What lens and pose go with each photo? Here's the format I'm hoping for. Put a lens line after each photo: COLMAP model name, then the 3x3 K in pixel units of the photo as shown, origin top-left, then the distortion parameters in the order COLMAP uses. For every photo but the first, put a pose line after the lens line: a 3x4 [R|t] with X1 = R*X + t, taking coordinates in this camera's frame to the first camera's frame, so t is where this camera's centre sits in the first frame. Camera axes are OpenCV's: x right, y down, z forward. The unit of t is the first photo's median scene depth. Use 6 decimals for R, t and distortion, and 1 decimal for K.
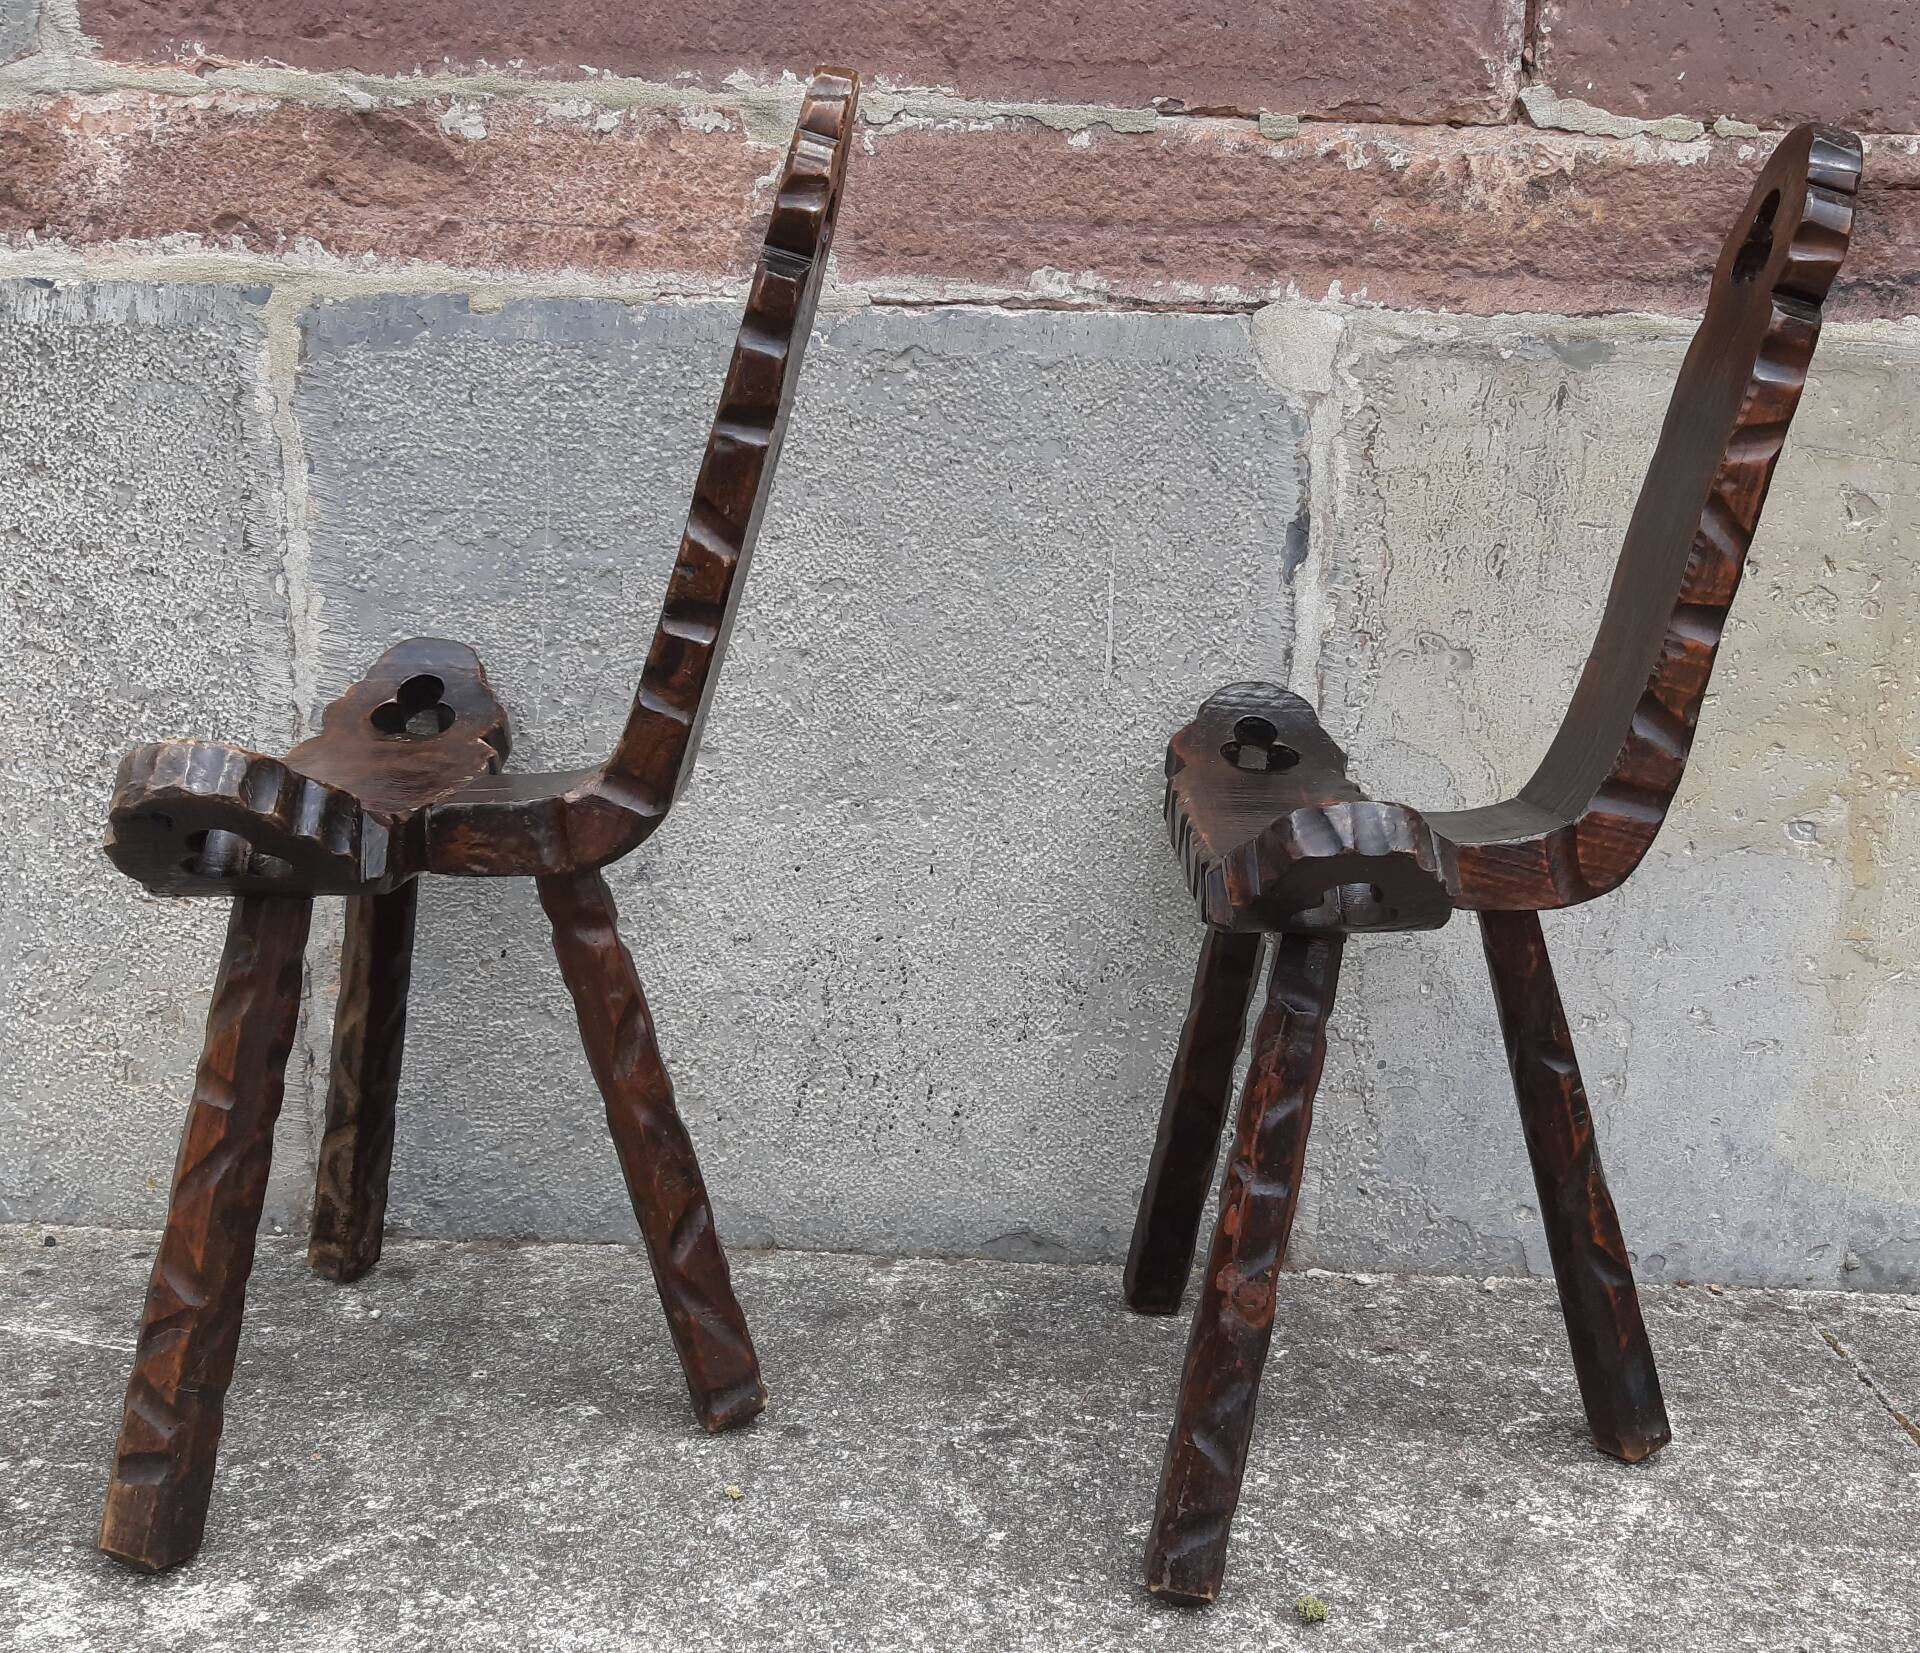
lens RADIAL K [[2078.8, 0, 1051.9], [0, 2078.8, 827.3], [0, 0, 1]] dist [0.128188, -0.317787]
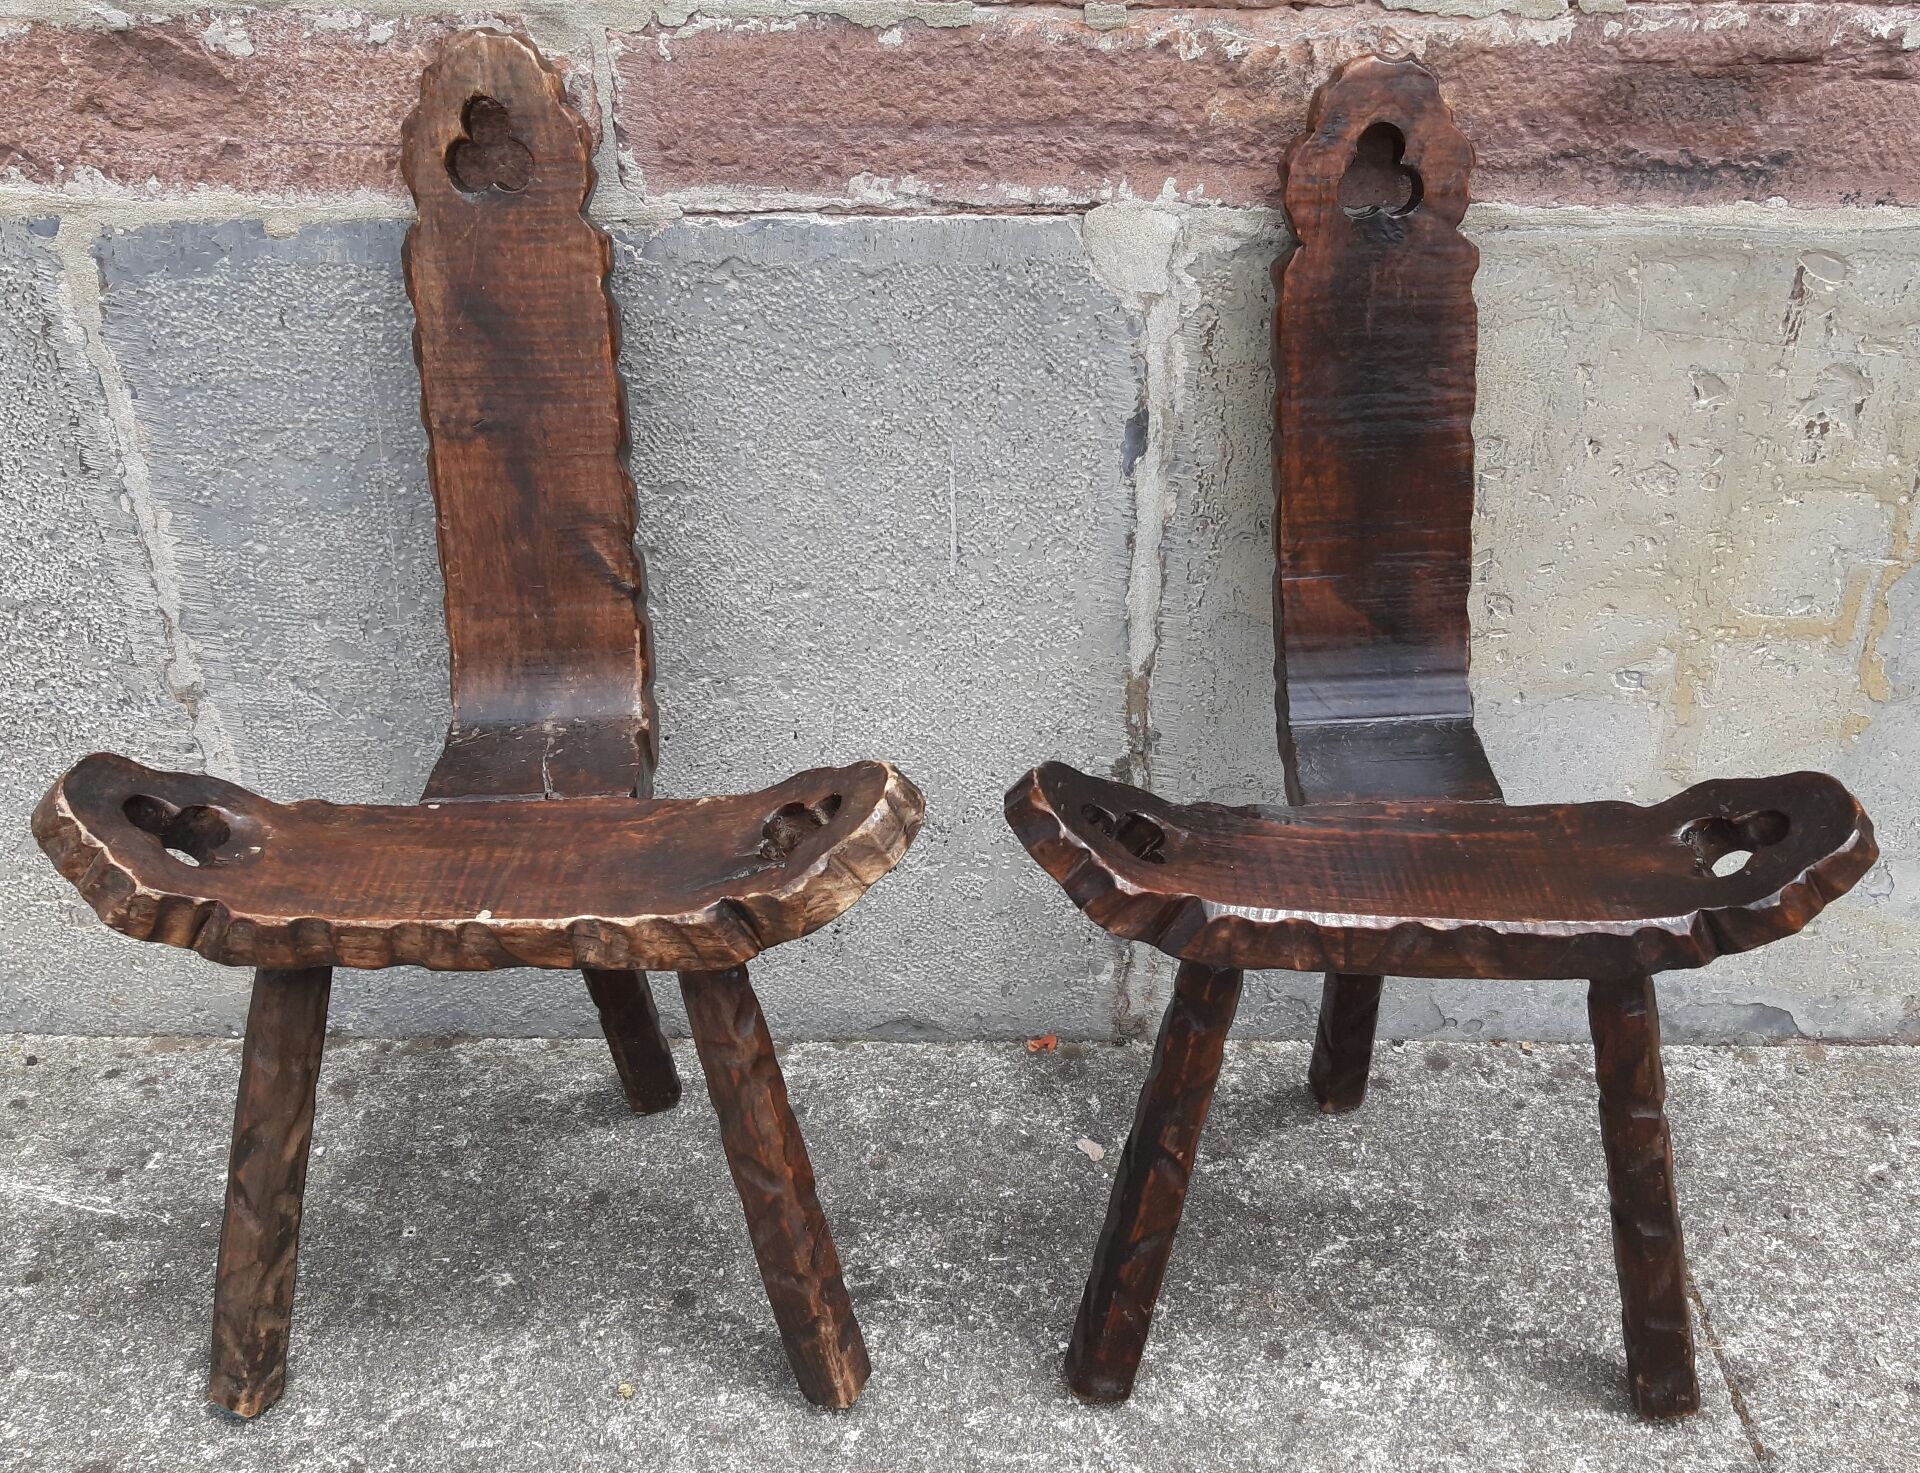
lens RADIAL K [[1850.9, 0, 1031.2], [0, 1850.9, 705.8], [0, 0, 1]] dist [0.082091, -0.162285]
pose [[0.999645, -0.022076, -0.014894, 0.079862], [0.025585, 0.951324, 0.307130, -0.294425], [0.007389, -0.307402, 0.951551, 0.125025]]
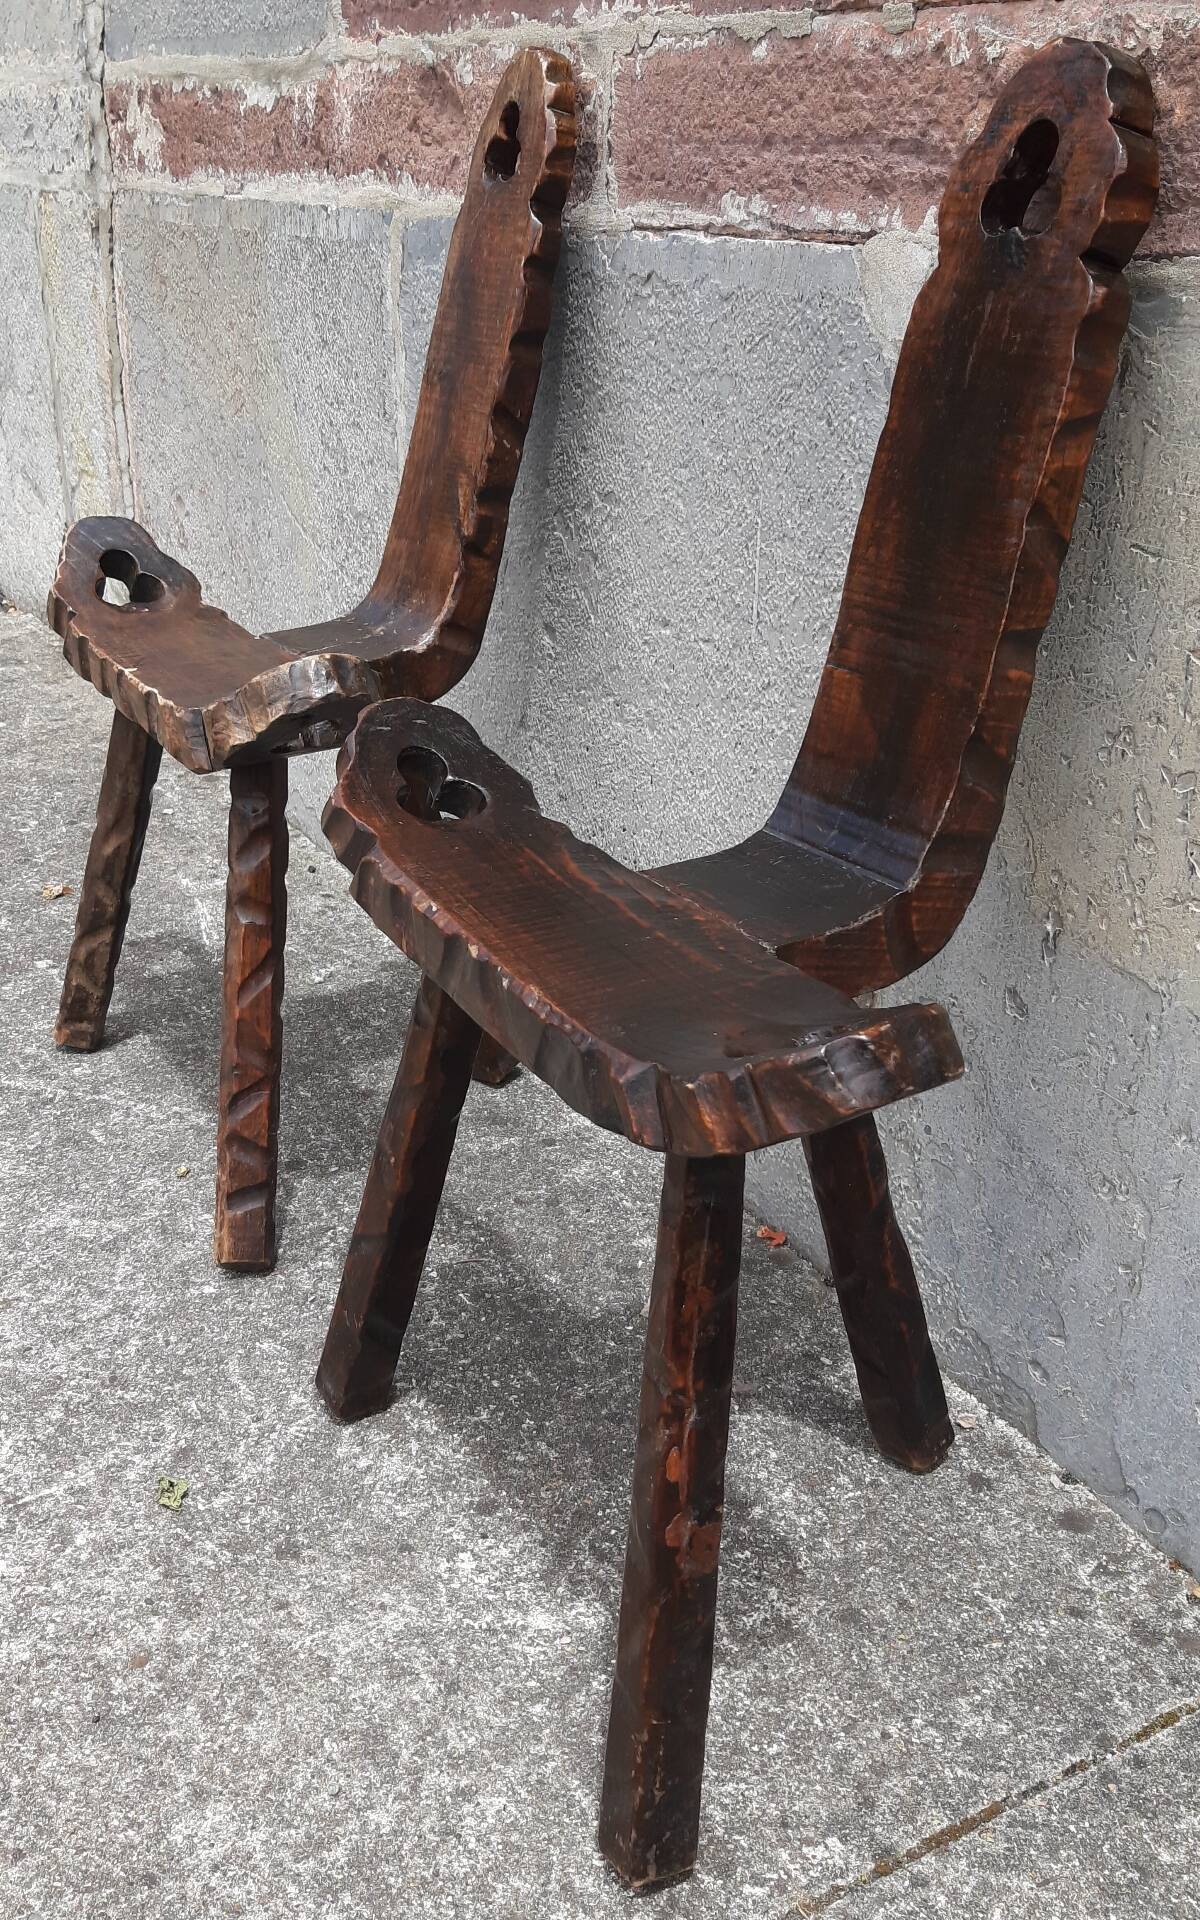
lens RADIAL K [[1829.5, 0, 560.7], [0, 1829.5, 883.4], [0, 0, 1]] dist [0.111540, -0.249422]
pose [[0.485649, 0.302490, -0.820149, 0.746312], [-0.186611, 0.952468, 0.240791, -0.154832], [0.854003, 0.036109, 0.519013, 0.505802]]
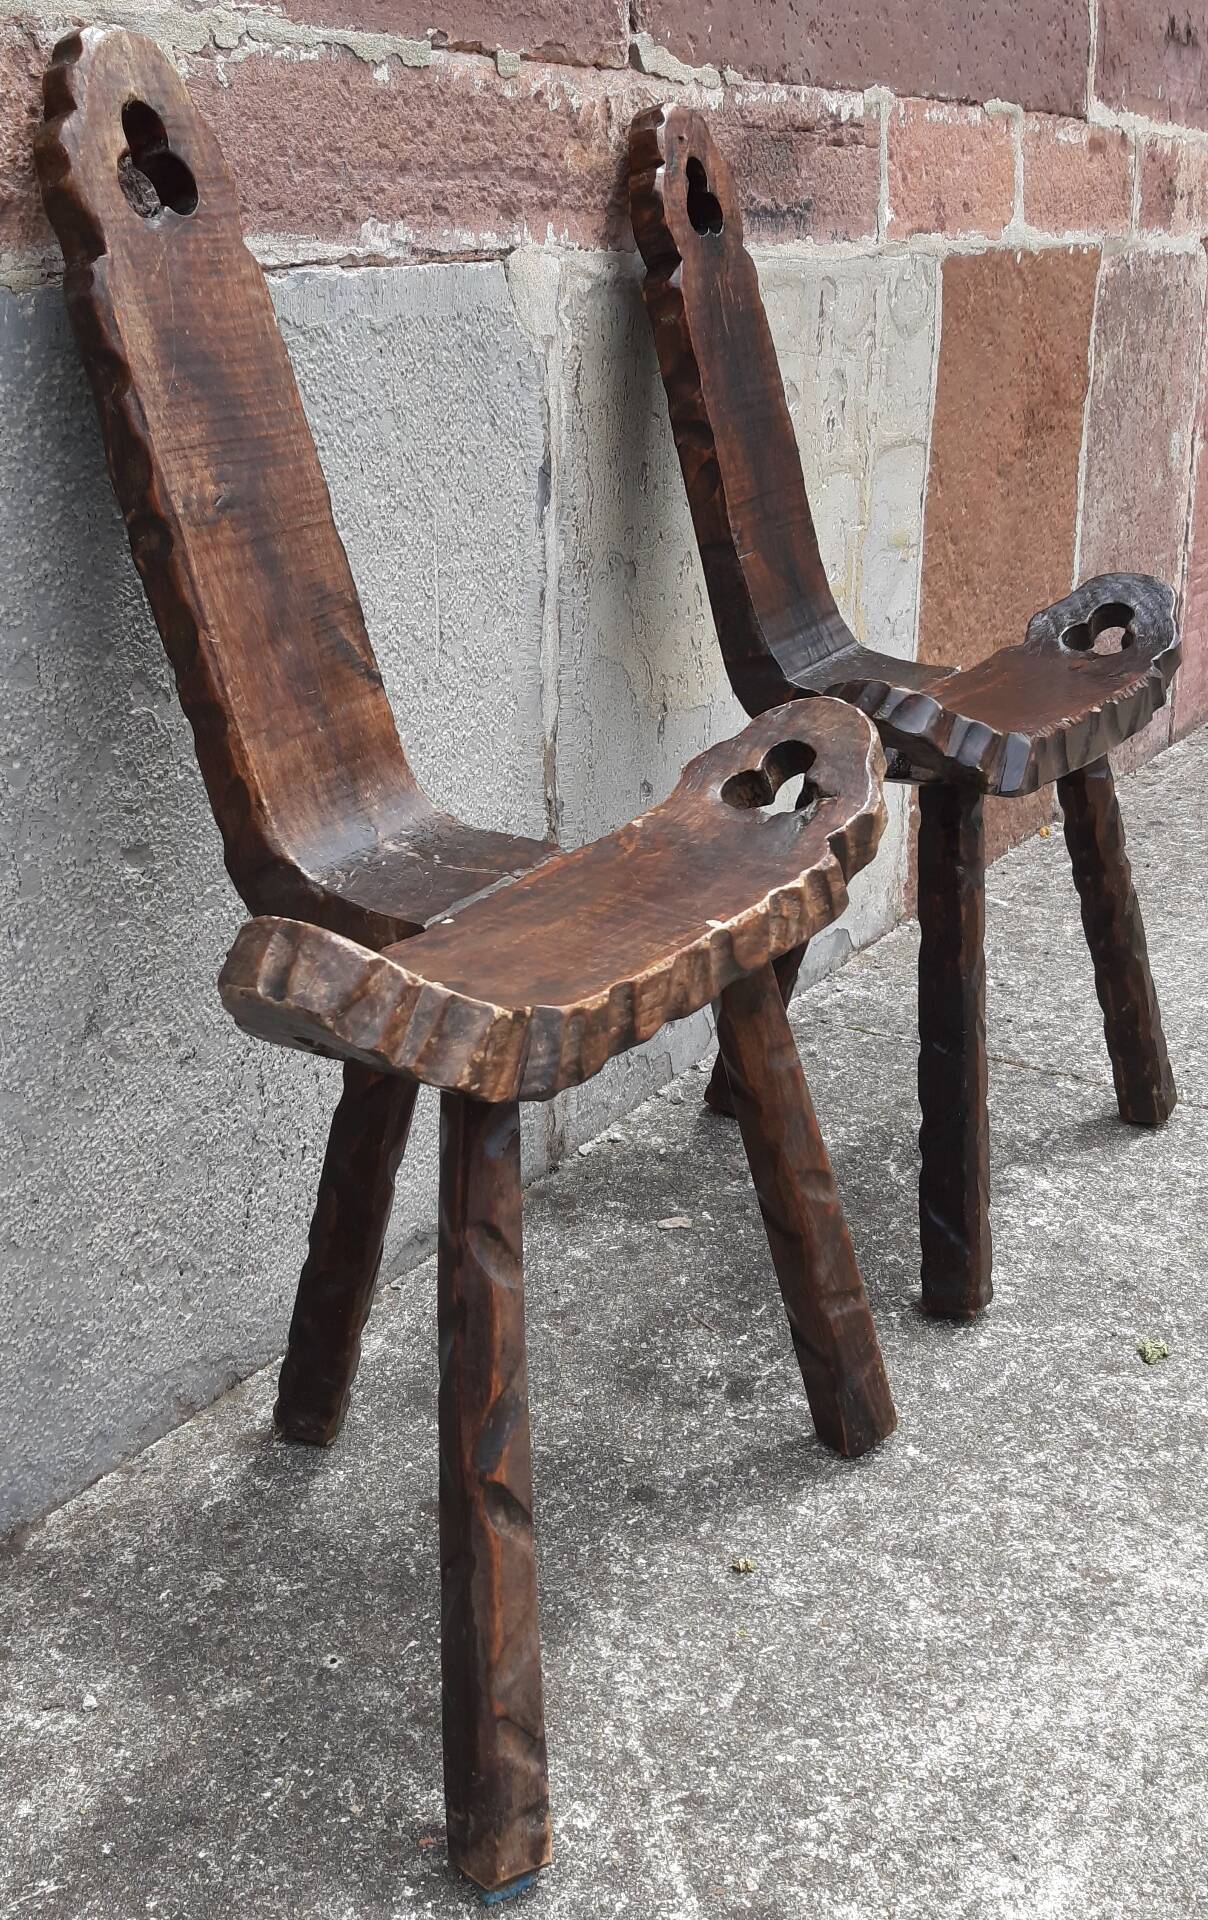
lens RADIAL K [[1894.5, 0, 555.9], [0, 1894.5, 857.3], [0, 0, 1]] dist [0.096855, -0.203544]
pose [[0.565700, -0.293100, 0.770763, -0.668095], [0.206206, 0.955284, 0.211924, -0.162889], [-0.798412, 0.039050, 0.600843, 0.454260]]
